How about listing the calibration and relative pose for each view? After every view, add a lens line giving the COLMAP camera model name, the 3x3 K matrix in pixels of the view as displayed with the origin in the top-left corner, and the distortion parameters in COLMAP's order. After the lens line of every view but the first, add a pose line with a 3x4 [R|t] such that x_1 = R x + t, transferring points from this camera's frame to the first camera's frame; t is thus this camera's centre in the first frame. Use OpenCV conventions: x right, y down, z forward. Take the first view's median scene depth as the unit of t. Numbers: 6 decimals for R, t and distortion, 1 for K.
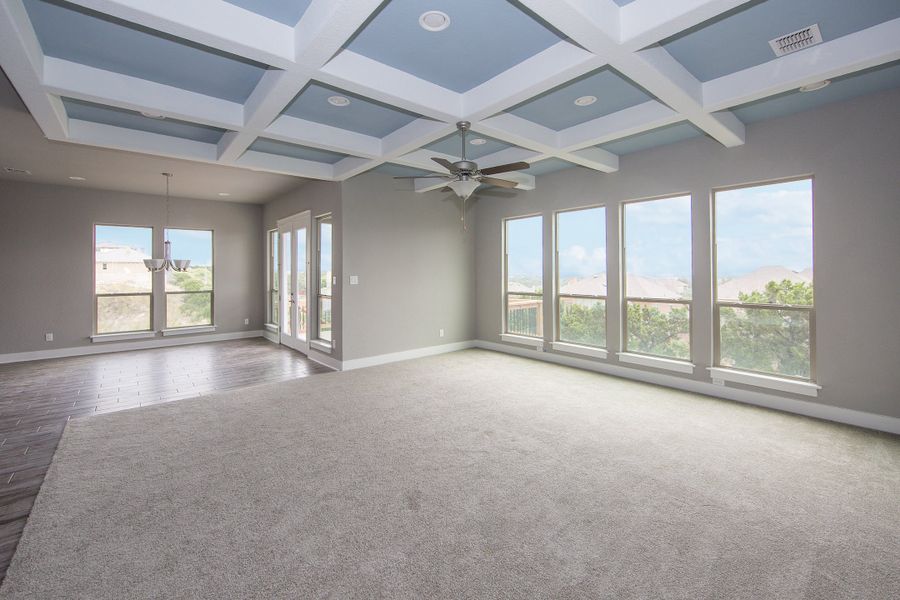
lens RADIAL K [[382.9, 0, 449.3], [0, 382.9, 271.6], [0, 0, 1]] dist [0.000584, -0.000004]
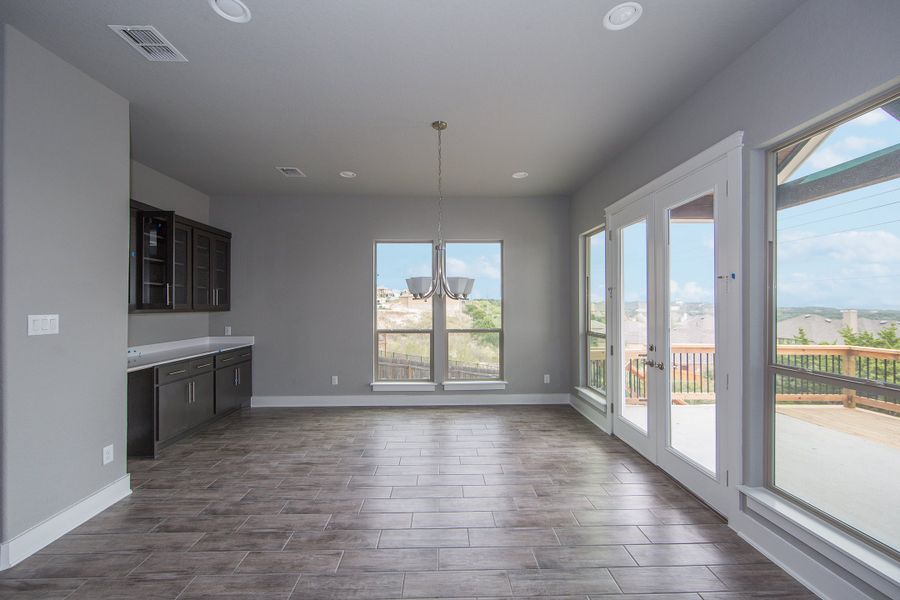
lens RADIAL K [[394.0, 0, 450.0], [0, 394.0, 300.0], [0, 0, 1]] dist [0.000749, 0.000082]
pose [[0.788773, -0.004406, -0.614668, -0.278132], [-0.001008, 0.999964, -0.008462, 0.002980], [0.614683, 0.007294, 0.788740, 0.416706]]
